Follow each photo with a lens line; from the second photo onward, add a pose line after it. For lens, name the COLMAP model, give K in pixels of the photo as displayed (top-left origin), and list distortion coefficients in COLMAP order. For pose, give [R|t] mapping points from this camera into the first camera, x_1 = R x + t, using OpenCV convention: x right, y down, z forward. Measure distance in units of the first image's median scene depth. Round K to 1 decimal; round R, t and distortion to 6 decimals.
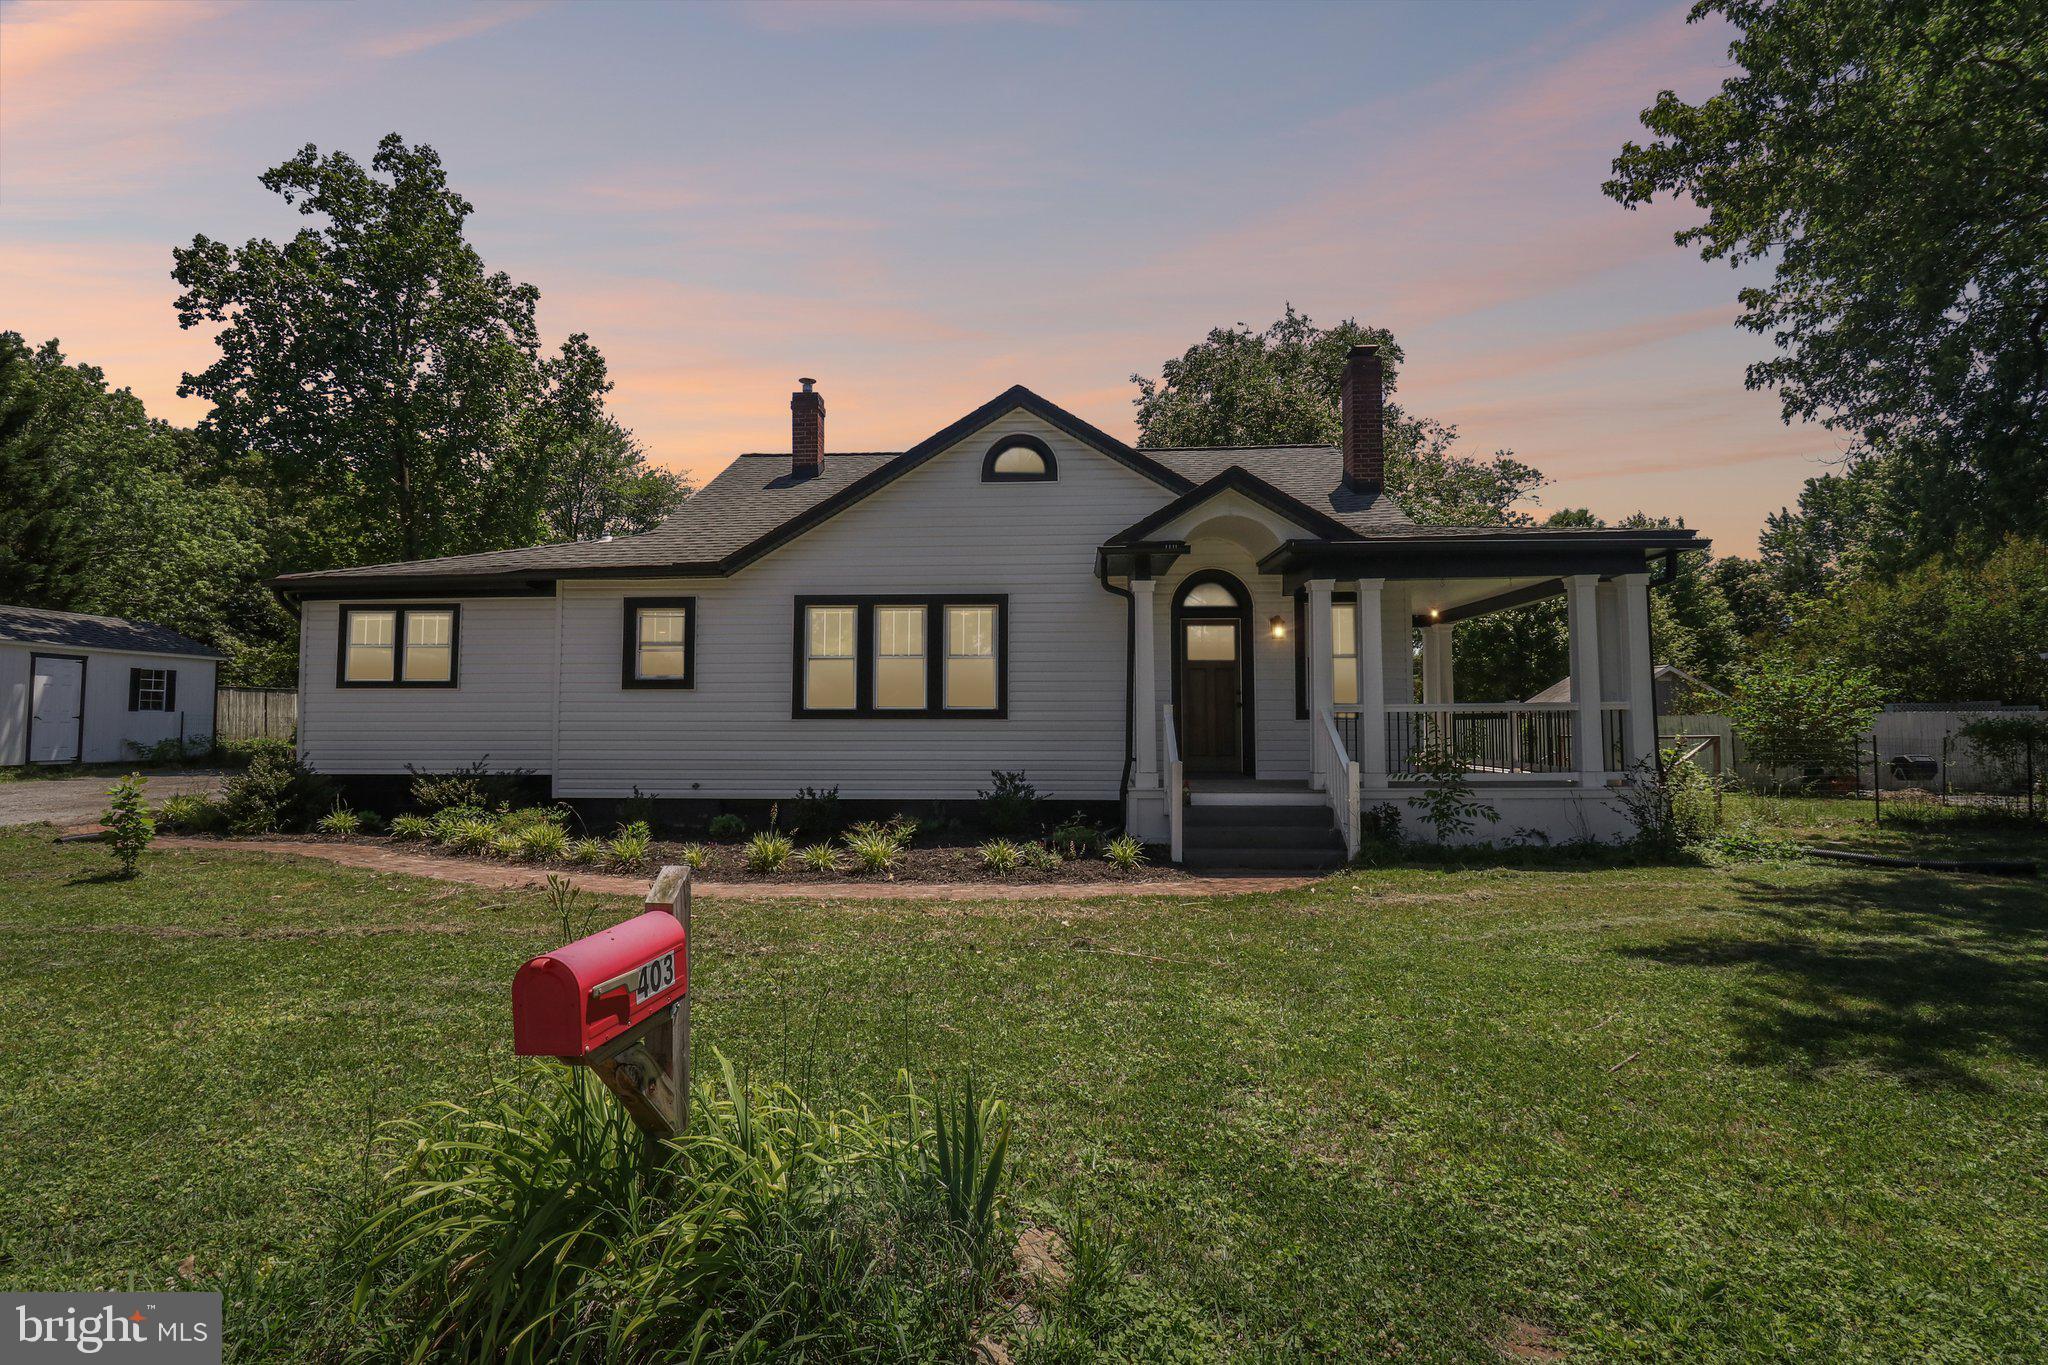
lens RADIAL K [[885.2, 0, 1026.6], [0, 885.2, 693.1], [0, 0, 1]] dist [0.013381, -0.000079]
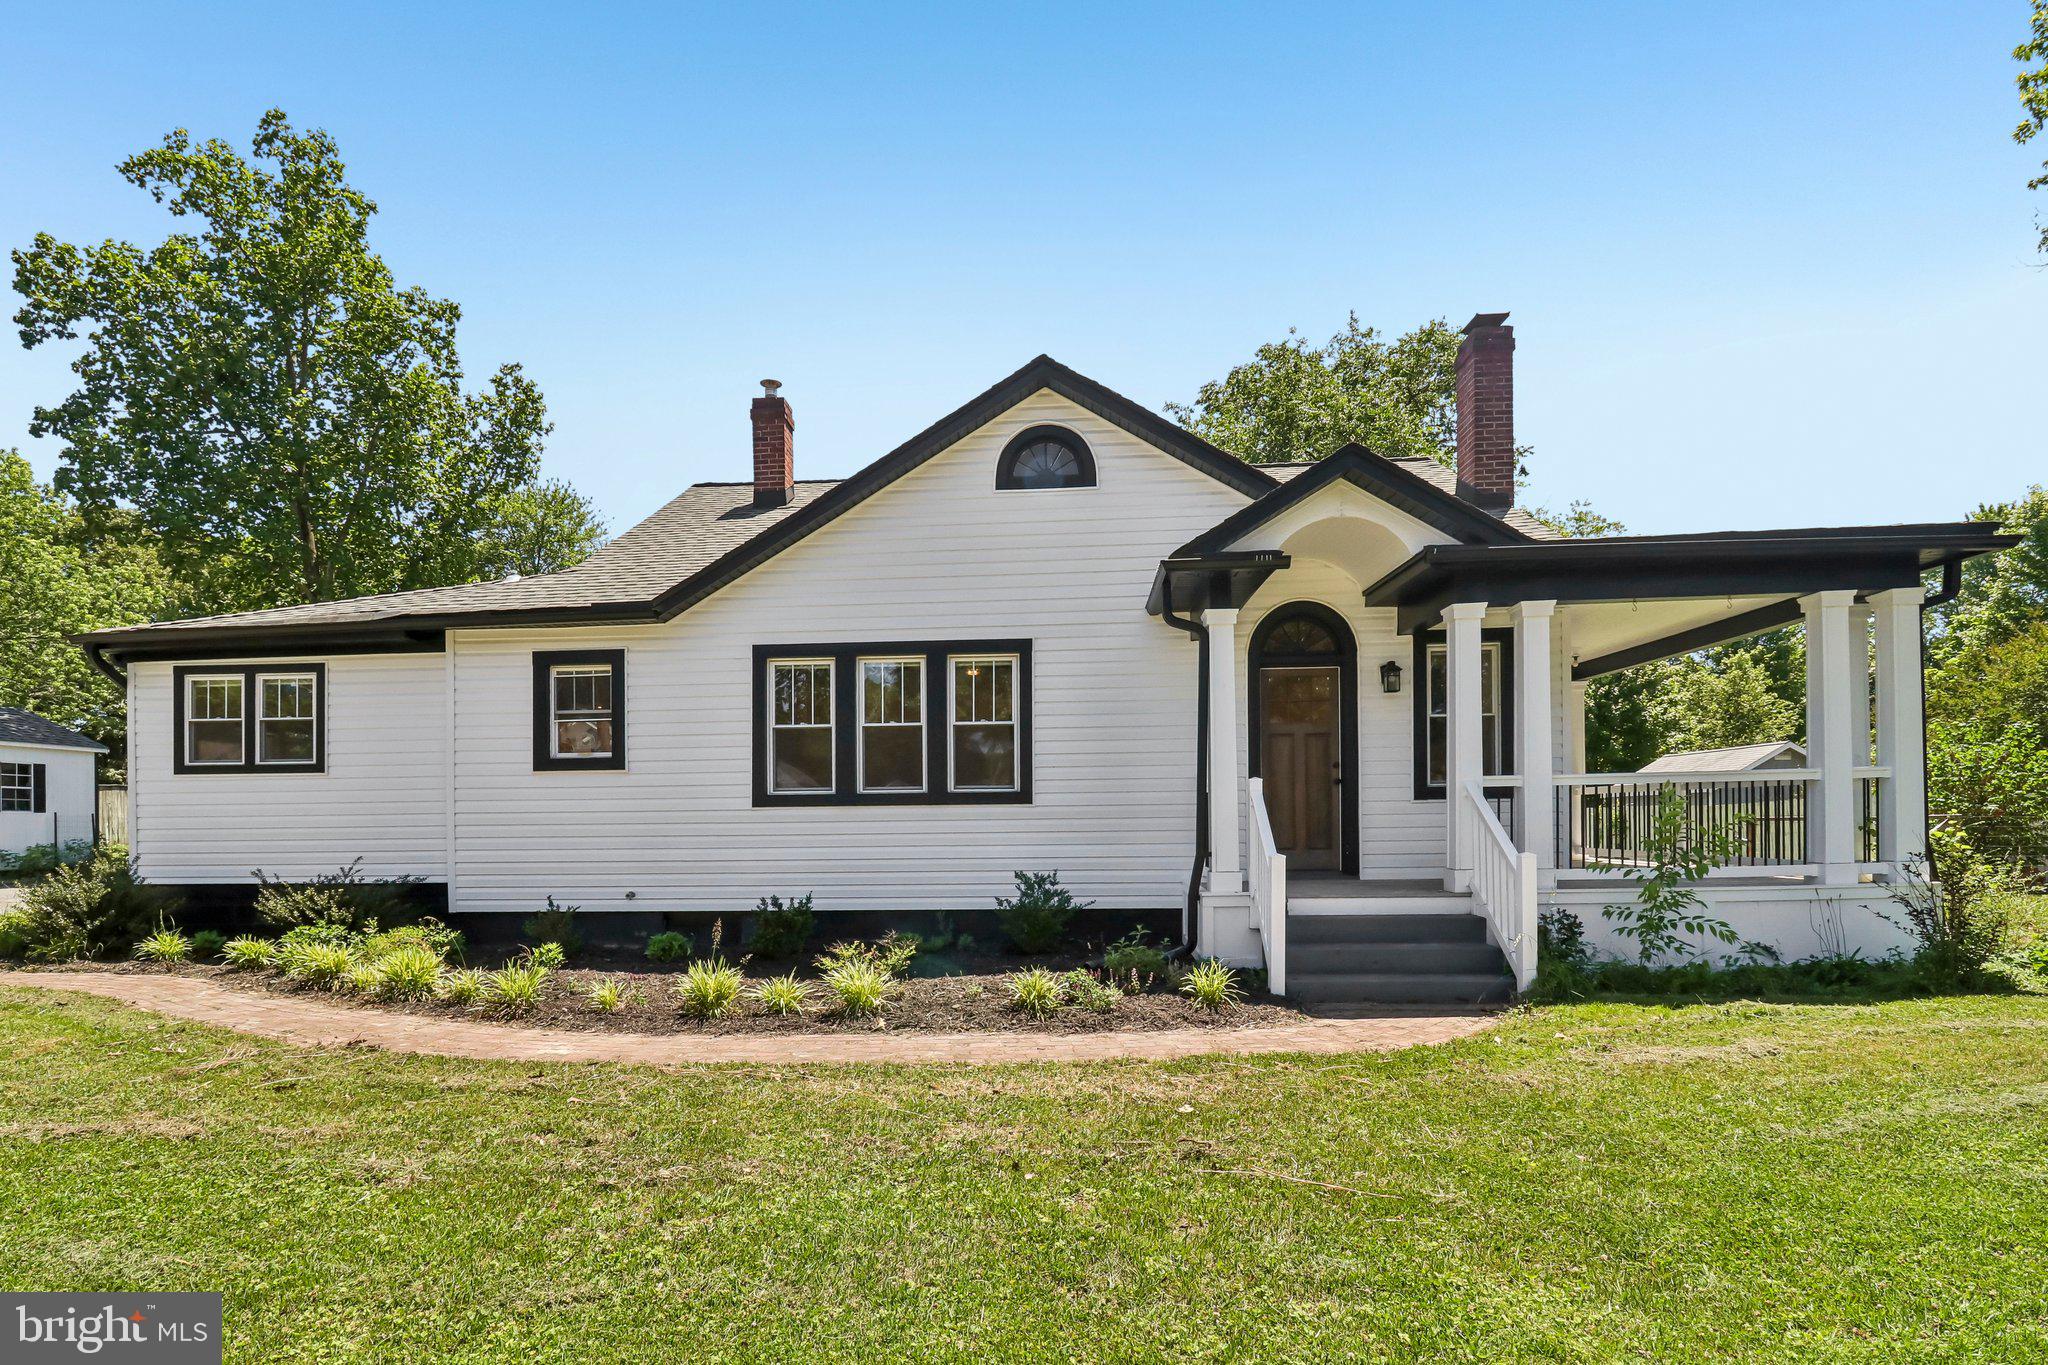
lens RADIAL K [[954.3, 0, 1022.3], [0, 954.3, 802.8], [0, 0, 1]] dist [0.000668, -0.000316]
pose [[0.999908, -0.010917, -0.008043, -0.024207], [0.011028, 0.999842, 0.013906, 0.017140], [0.007890, -0.013993, 0.999871, 0.179192]]
